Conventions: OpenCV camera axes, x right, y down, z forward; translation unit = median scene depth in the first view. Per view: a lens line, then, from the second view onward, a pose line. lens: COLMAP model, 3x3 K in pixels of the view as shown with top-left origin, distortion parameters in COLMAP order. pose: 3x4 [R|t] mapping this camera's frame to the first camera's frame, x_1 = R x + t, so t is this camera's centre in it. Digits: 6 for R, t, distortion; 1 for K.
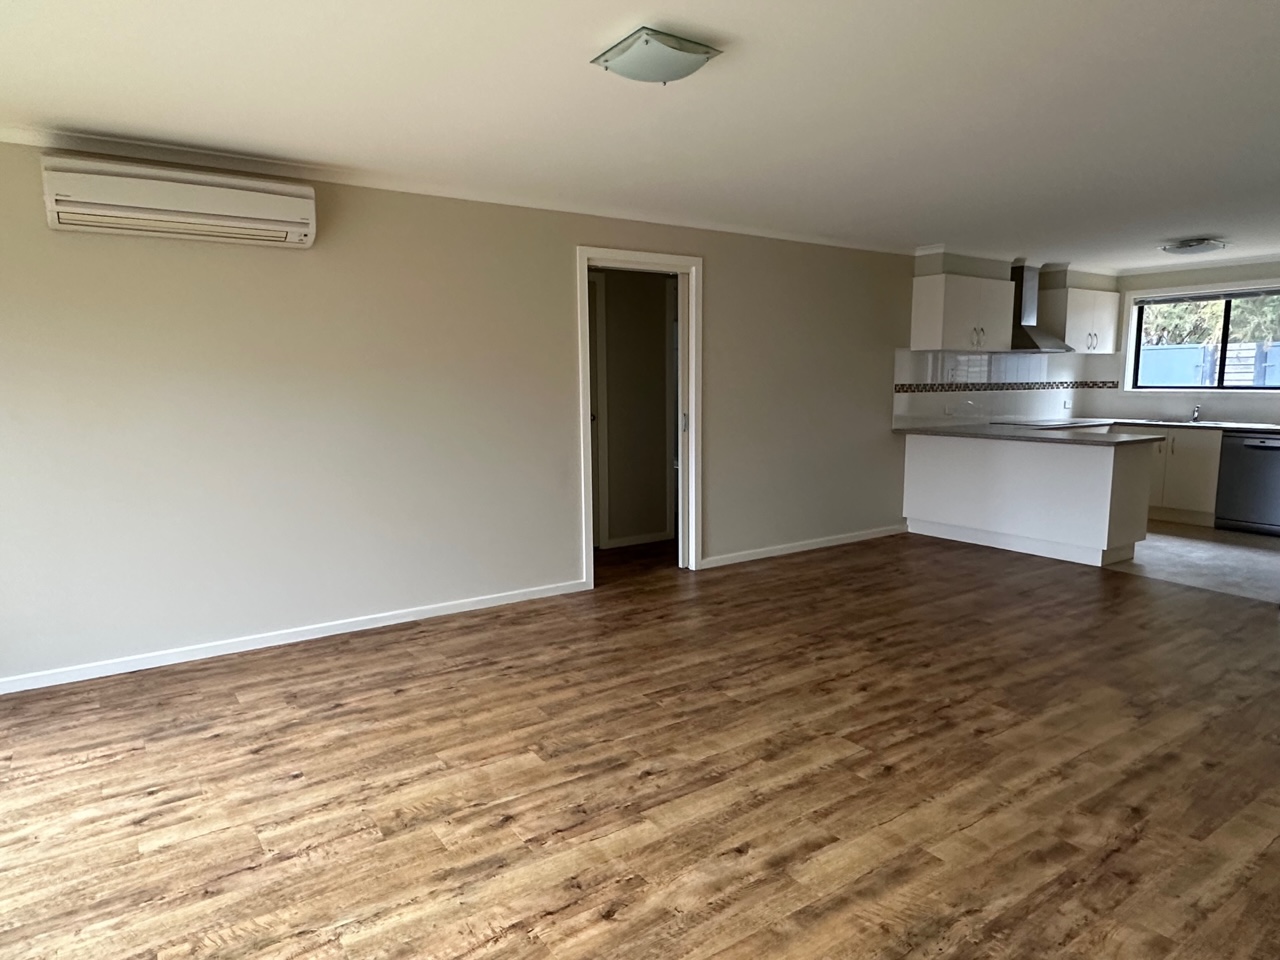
lens RADIAL K [[797.6, 0, 640.3], [0, 797.6, 492.6], [0, 0, 1]] dist [-0.006305, 0.001093]
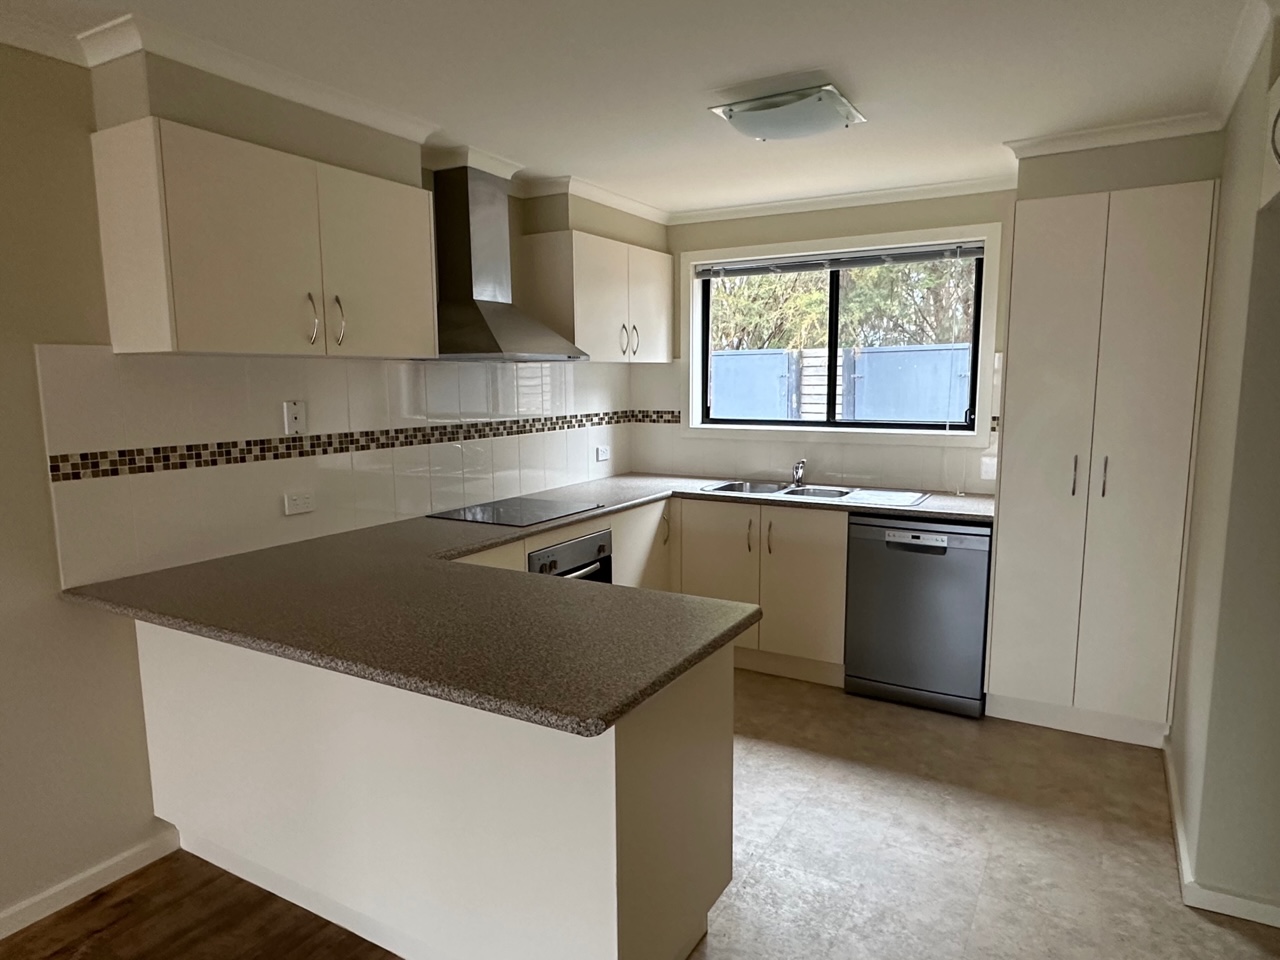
lens RADIAL K [[797.6, 0, 640.3], [0, 797.6, 492.6], [0, 0, 1]] dist [-0.006305, 0.001093]
pose [[0.902199, -0.061579, 0.426901, 0.333129], [0.062045, 0.997991, 0.012834, -0.092323], [-0.426833, 0.014908, 0.904208, 0.504838]]
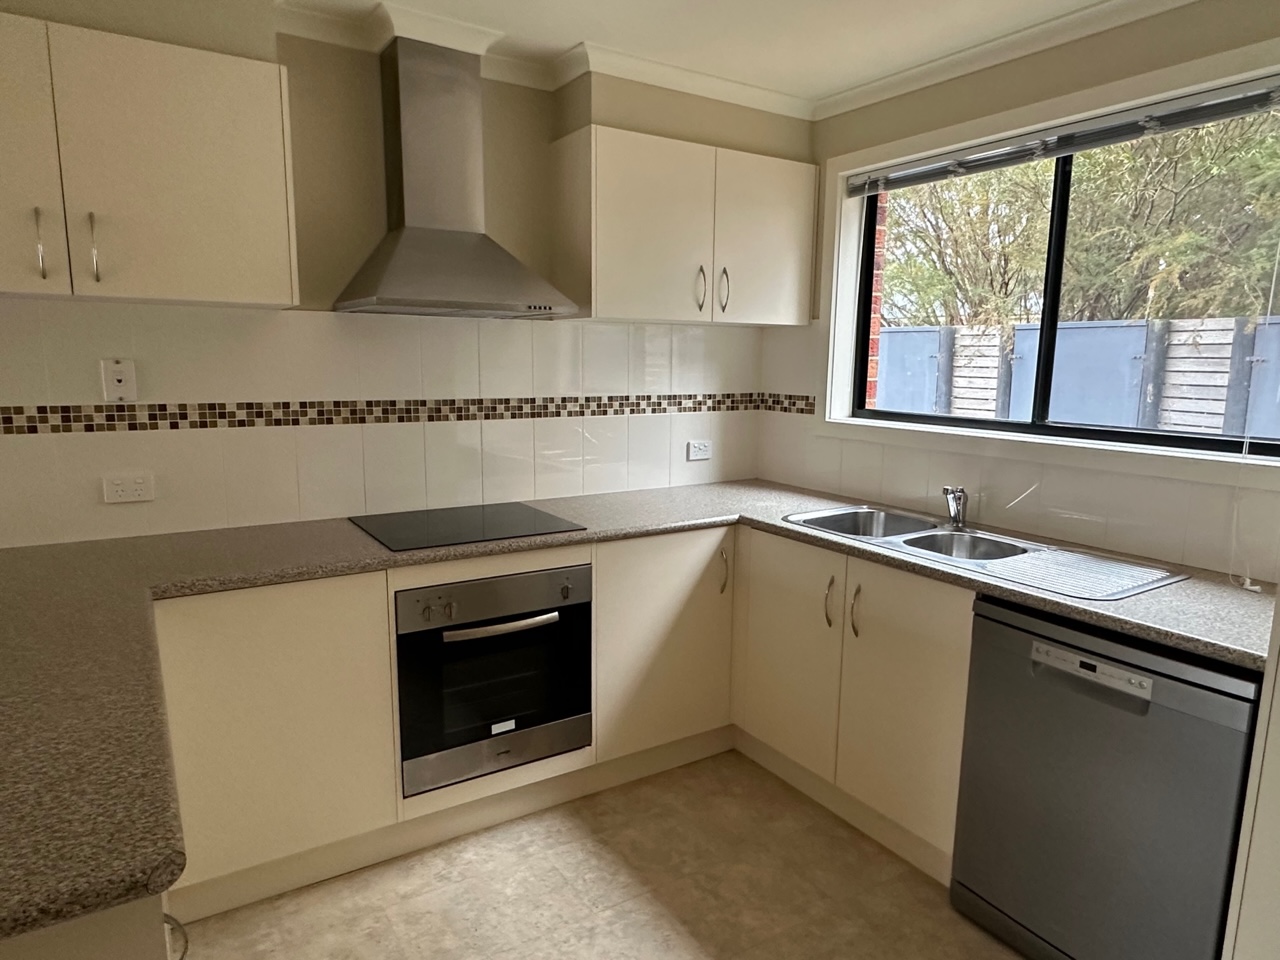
lens RADIAL K [[797.6, 0, 640.3], [0, 797.6, 492.6], [0, 0, 1]] dist [-0.006305, 0.001093]
pose [[0.999345, 0.023783, -0.027287, 0.536451], [-0.023101, 0.999419, 0.025047, -0.102532], [0.027867, -0.024400, 0.999314, 0.617370]]
